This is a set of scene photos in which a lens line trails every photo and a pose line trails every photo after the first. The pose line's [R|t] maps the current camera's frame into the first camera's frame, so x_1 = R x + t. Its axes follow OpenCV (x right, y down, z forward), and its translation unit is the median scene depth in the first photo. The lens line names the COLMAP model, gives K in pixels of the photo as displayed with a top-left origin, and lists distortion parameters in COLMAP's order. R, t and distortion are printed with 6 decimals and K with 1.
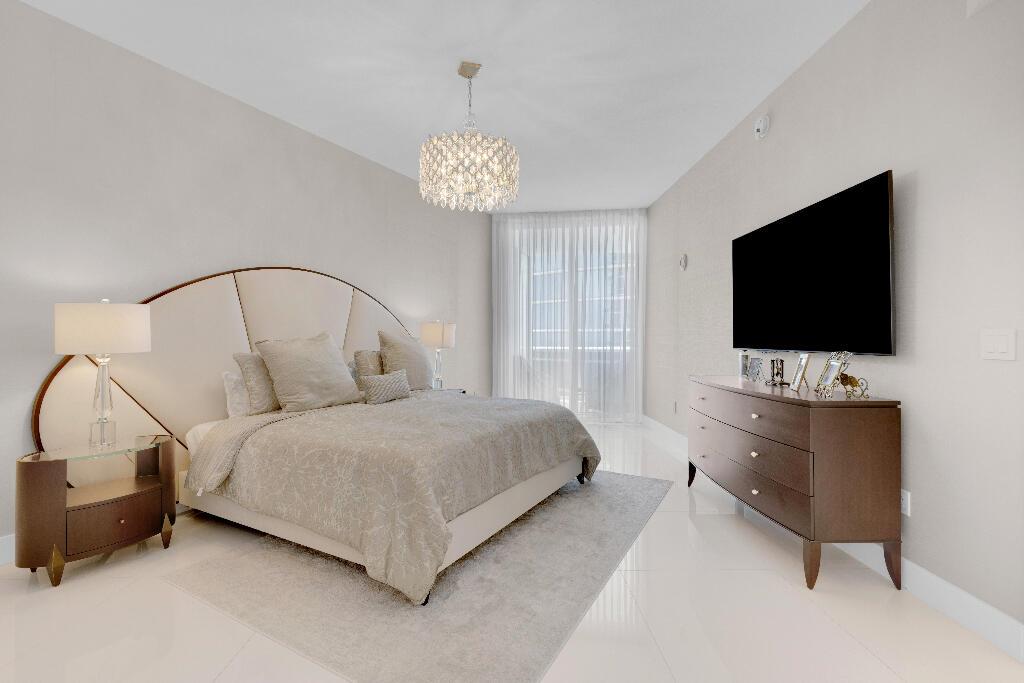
lens RADIAL K [[466.6, 0, 509.5], [0, 466.6, 338.5], [0, 0, 1]] dist [-0.000881, -0.000727]
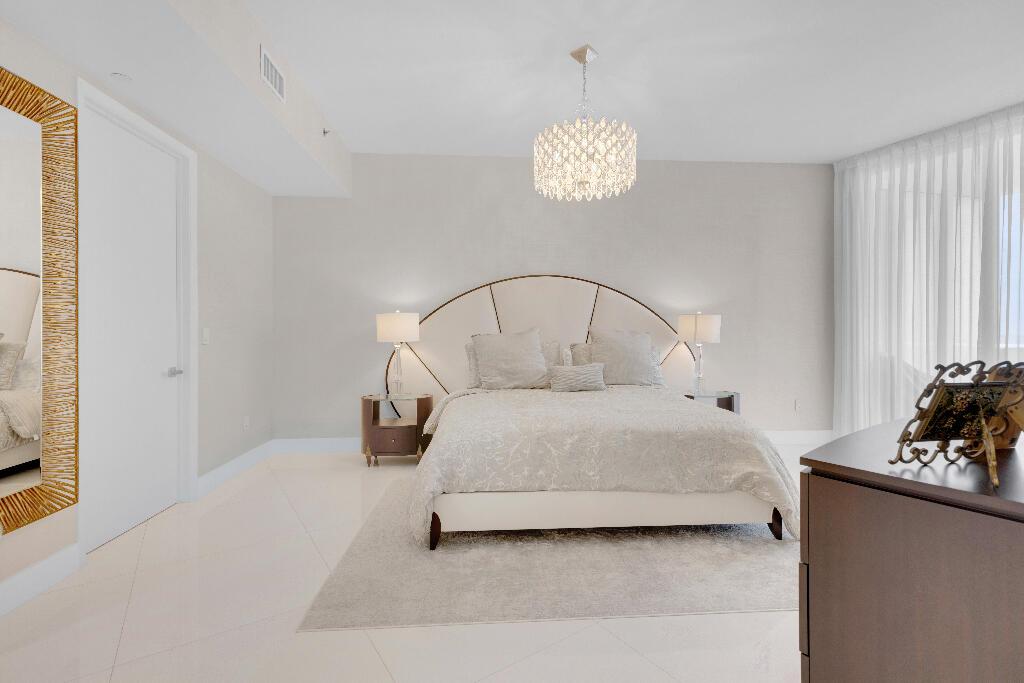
lens RADIAL K [[466.6, 0, 509.5], [0, 466.6, 338.5], [0, 0, 1]] dist [-0.000881, -0.000727]
pose [[0.529024, 0.007366, -0.848575, 0.639186], [0.002955, 0.999940, 0.010522, 0.001901], [0.848601, -0.008074, 0.528971, 0.349469]]
